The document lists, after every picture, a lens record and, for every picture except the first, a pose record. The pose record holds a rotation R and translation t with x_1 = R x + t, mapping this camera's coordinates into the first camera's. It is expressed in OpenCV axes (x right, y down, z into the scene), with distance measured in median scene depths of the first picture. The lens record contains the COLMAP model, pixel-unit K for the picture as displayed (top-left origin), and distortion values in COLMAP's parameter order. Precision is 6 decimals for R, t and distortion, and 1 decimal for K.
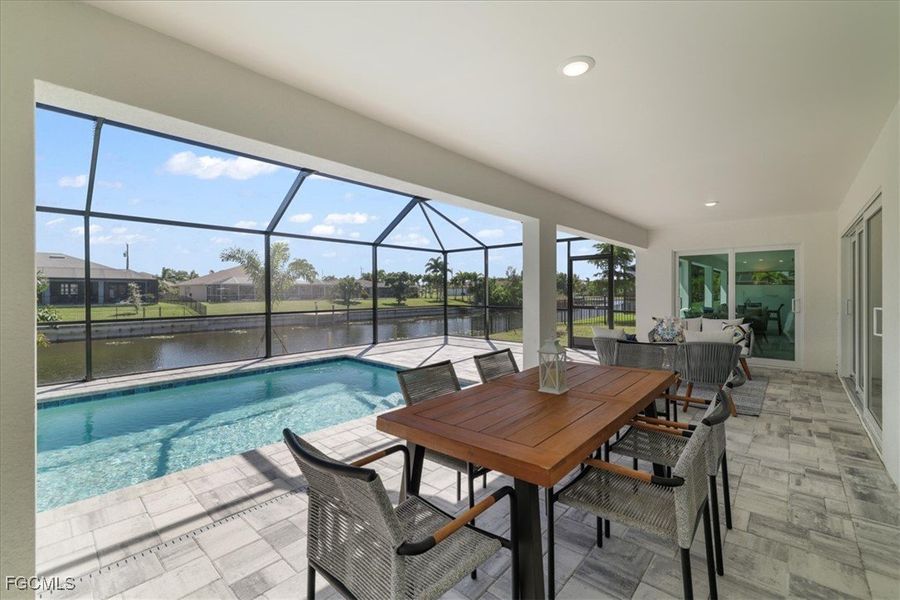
lens RADIAL K [[381.3, 0, 450.8], [0, 381.3, 294.7], [0, 0, 1]] dist [0.000347, 0.000126]
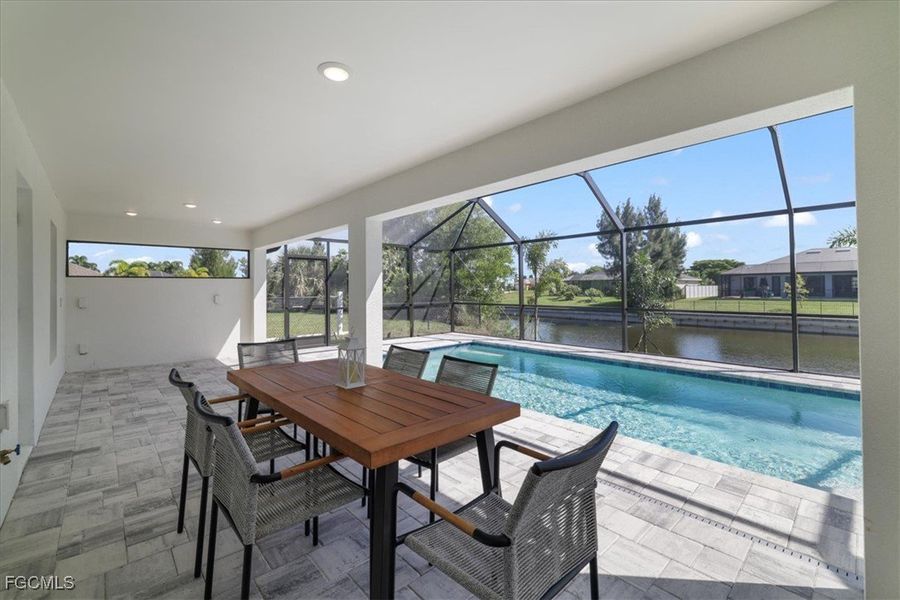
lens RADIAL K [[381.3, 0, 450.8], [0, 381.3, 294.7], [0, 0, 1]] dist [0.000347, 0.000126]
pose [[-0.091442, 0.020198, -0.995606, 0.167053], [-0.002269, 0.999787, 0.020491, -0.002627], [0.995808, 0.004132, -0.091377, 0.179203]]
